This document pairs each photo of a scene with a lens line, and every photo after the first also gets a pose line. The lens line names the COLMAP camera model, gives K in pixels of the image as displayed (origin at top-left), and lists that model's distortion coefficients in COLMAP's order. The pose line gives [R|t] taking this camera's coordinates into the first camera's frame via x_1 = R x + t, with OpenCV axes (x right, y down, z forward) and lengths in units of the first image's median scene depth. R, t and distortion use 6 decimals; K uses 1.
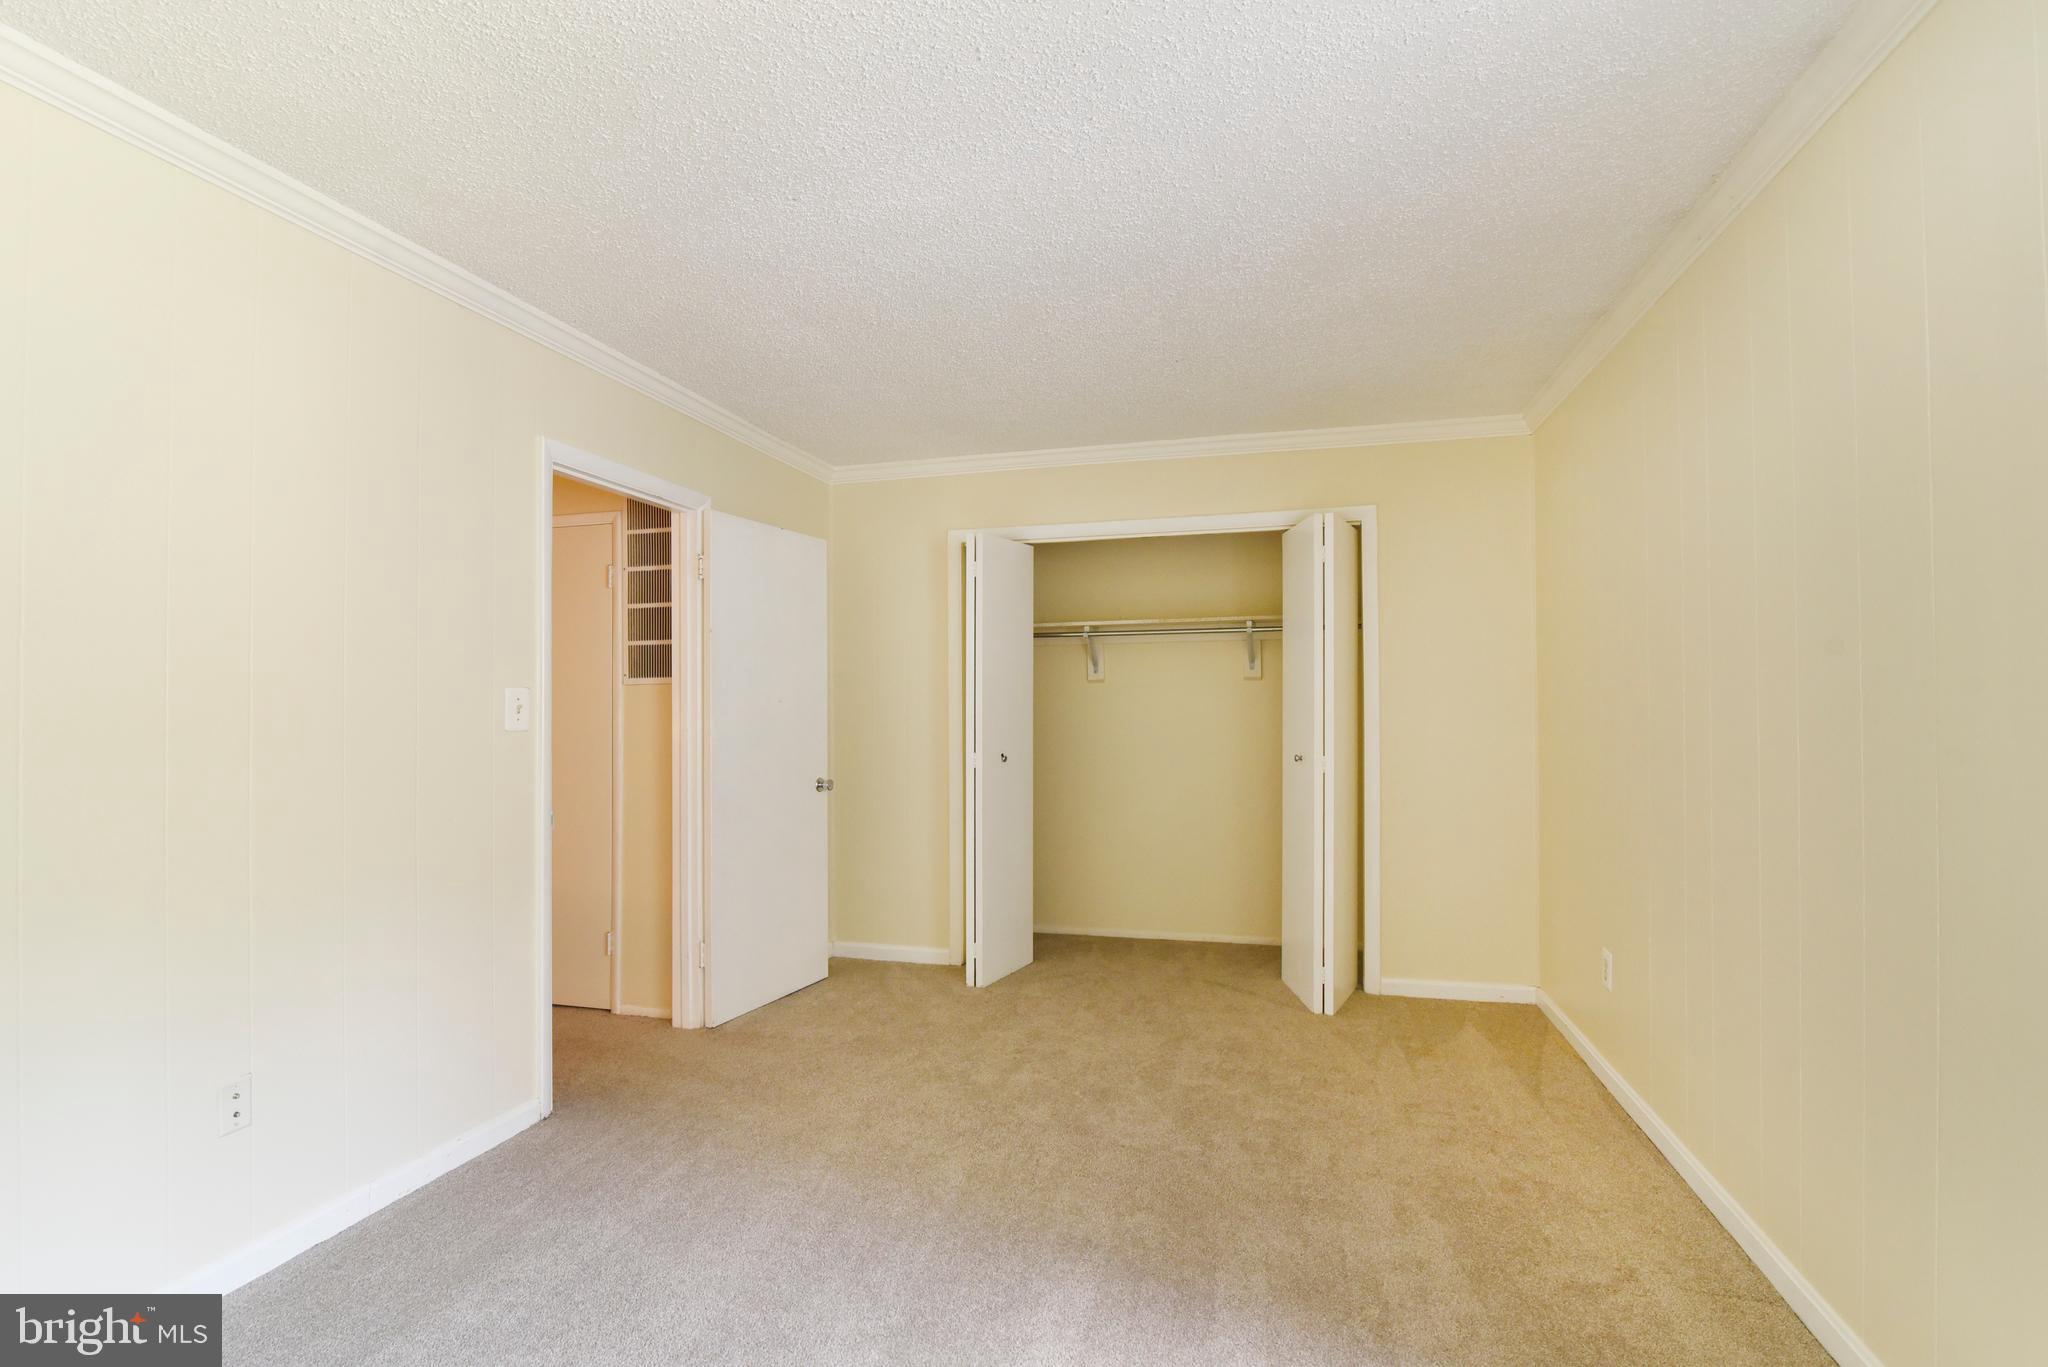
lens RADIAL K [[934.3, 0, 1034.1], [0, 934.3, 700.2], [0, 0, 1]] dist [-0.023074, 0.002769]
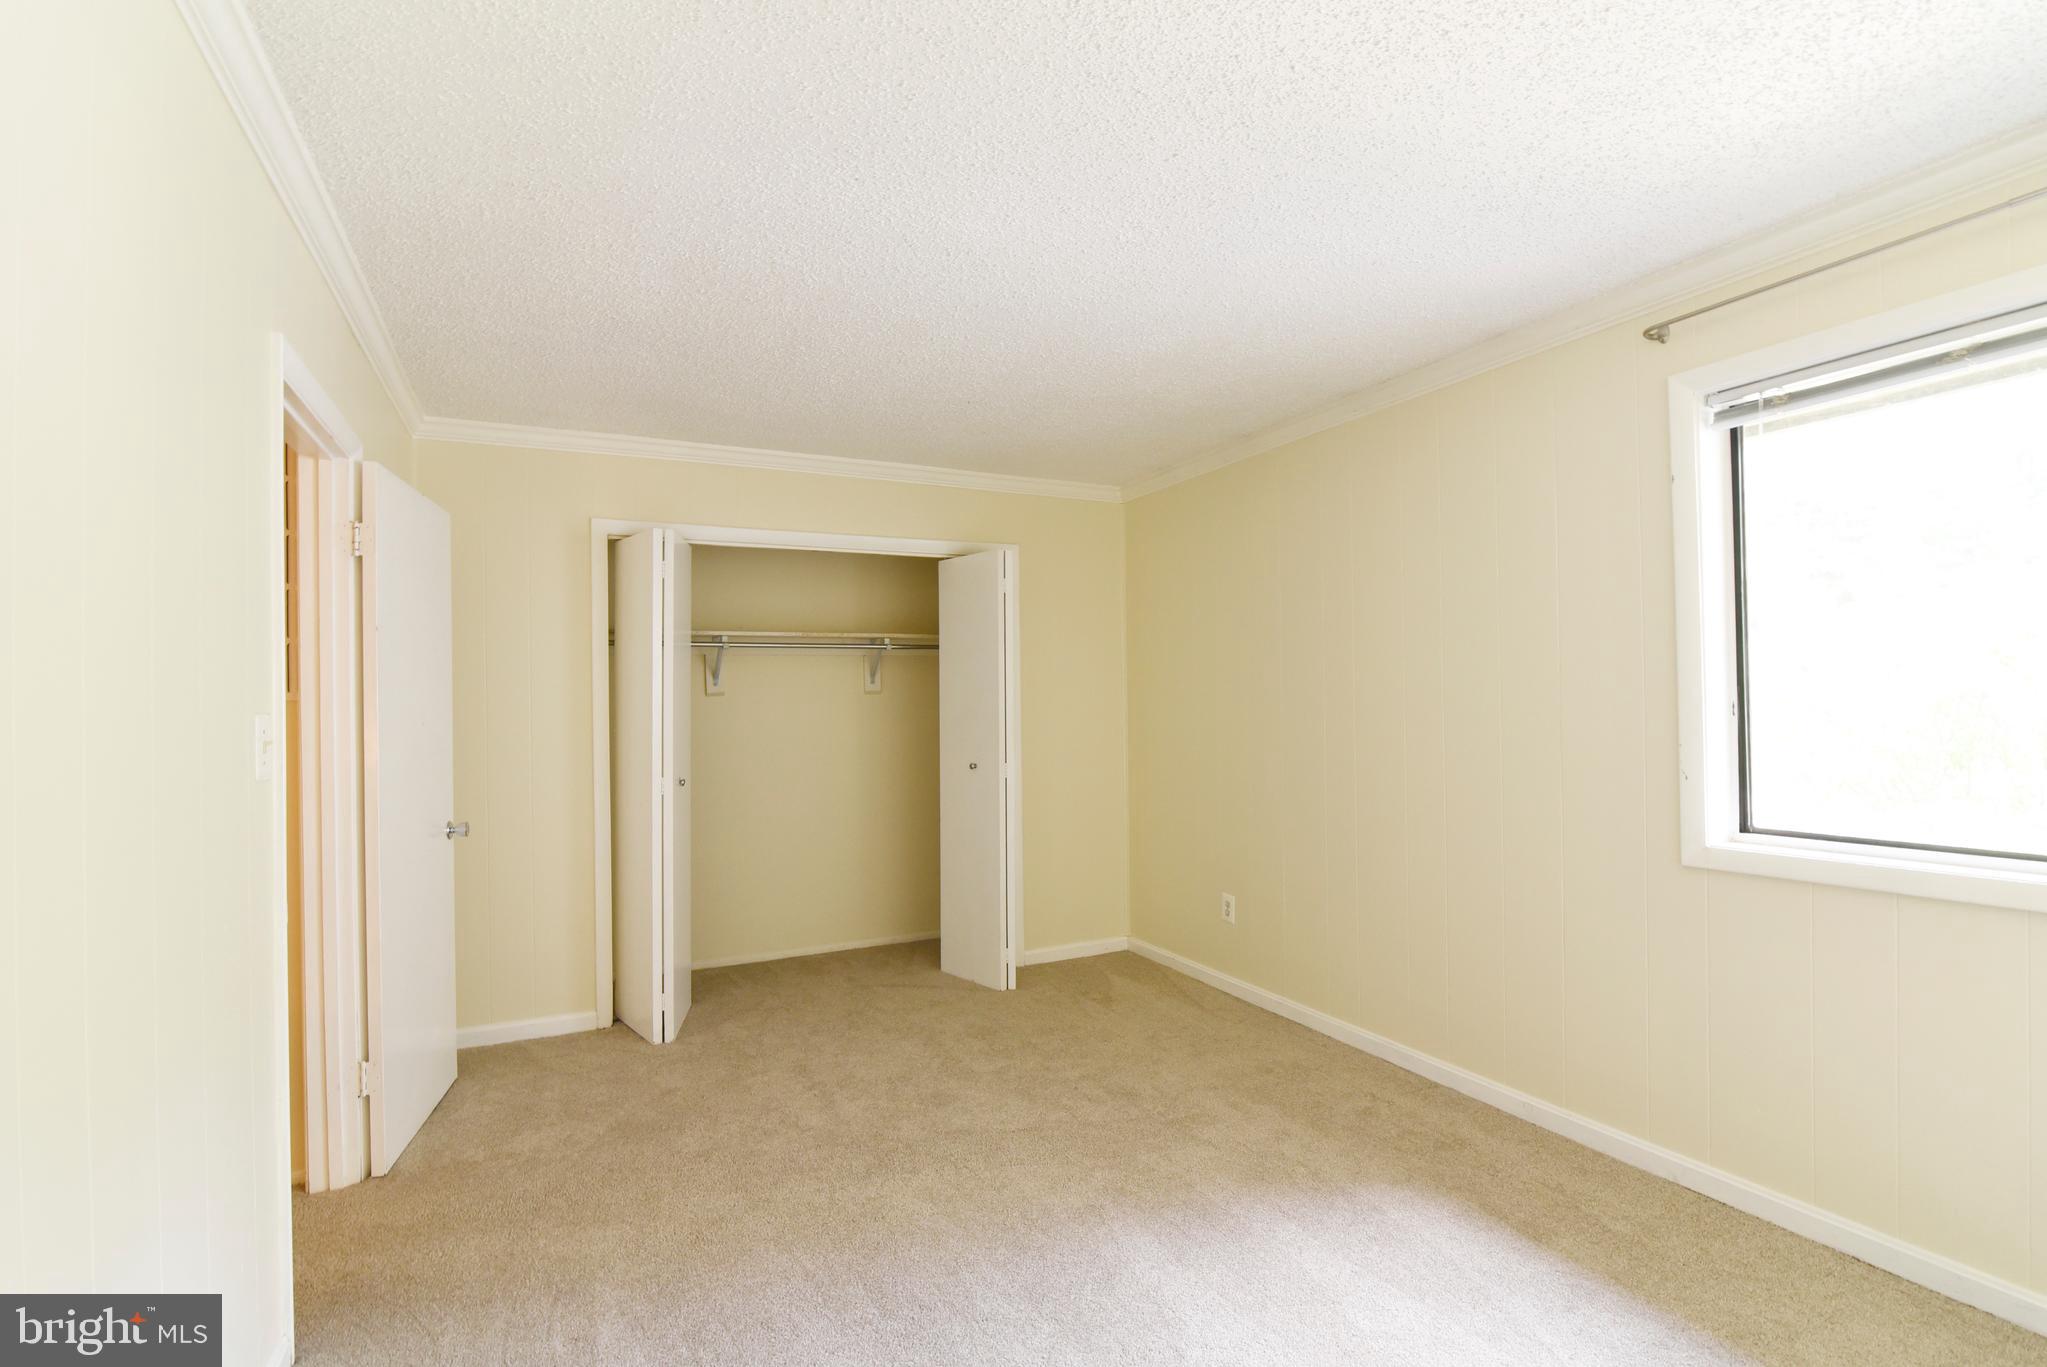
lens RADIAL K [[933.8, 0, 1035.3], [0, 933.8, 675.3], [0, 0, 1]] dist [-0.023074, 0.002769]
pose [[0.751491, 0.018733, 0.659477, -0.391340], [0.009885, 0.999165, -0.039647, 0.001111], [-0.659669, 0.036314, 0.750678, 0.109700]]
